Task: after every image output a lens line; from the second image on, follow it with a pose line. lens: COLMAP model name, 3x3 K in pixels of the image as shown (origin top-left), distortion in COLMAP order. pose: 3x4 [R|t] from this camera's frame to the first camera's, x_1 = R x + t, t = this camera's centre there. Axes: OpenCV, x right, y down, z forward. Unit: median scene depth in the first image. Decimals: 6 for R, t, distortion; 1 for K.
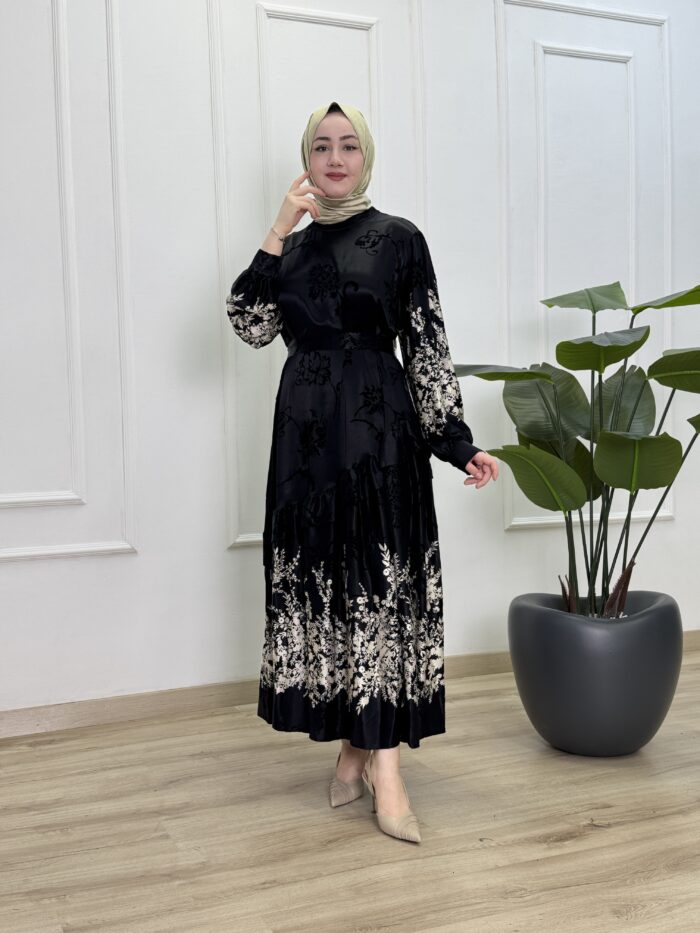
lens RADIAL K [[1051.9, 0, 344.1], [0, 1051.9, 465.8], [0, 0, 1]] dist [0.175526, -0.412523]
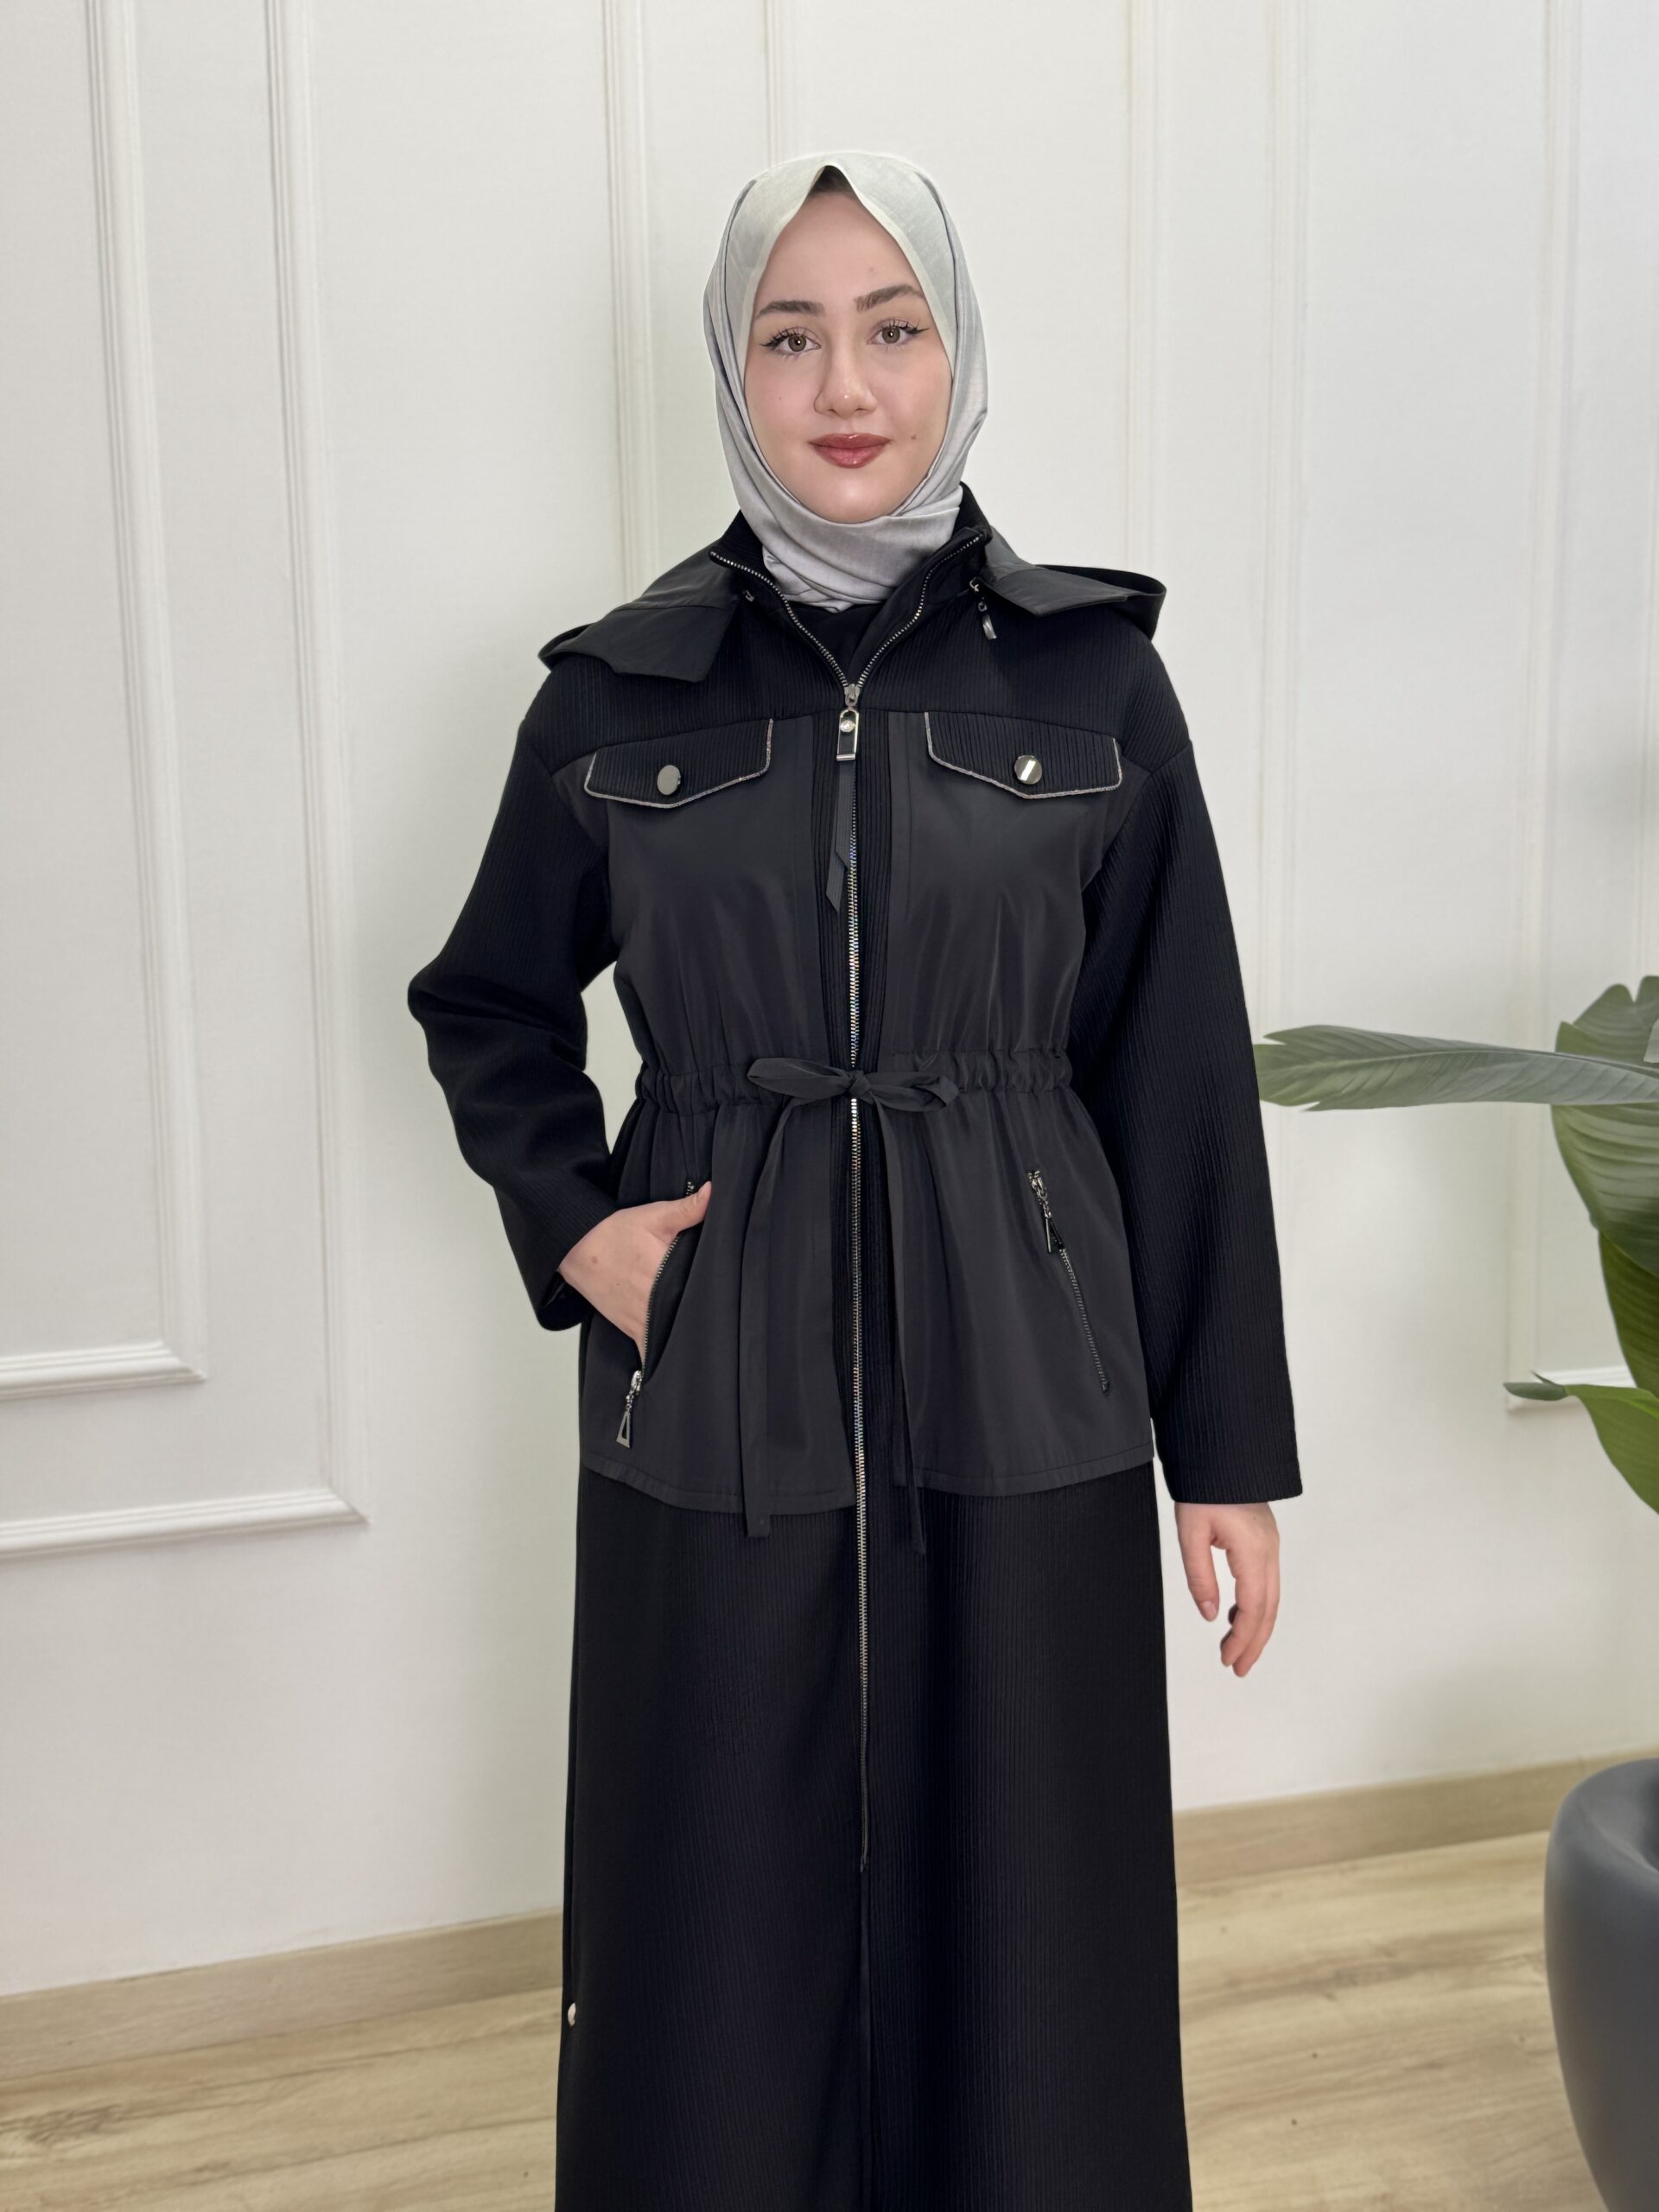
lens RADIAL K [[2507.0, 0, 828.1], [0, 2507.0, 1105.7], [0, 0, 1]] dist [0.188159, -0.453260]
pose [[0.996833, 0.023215, -0.076061, 0.001542], [-0.014729, 0.993790, 0.110293, -0.155738], [0.078149, -0.108823, 0.990984, 0.302013]]
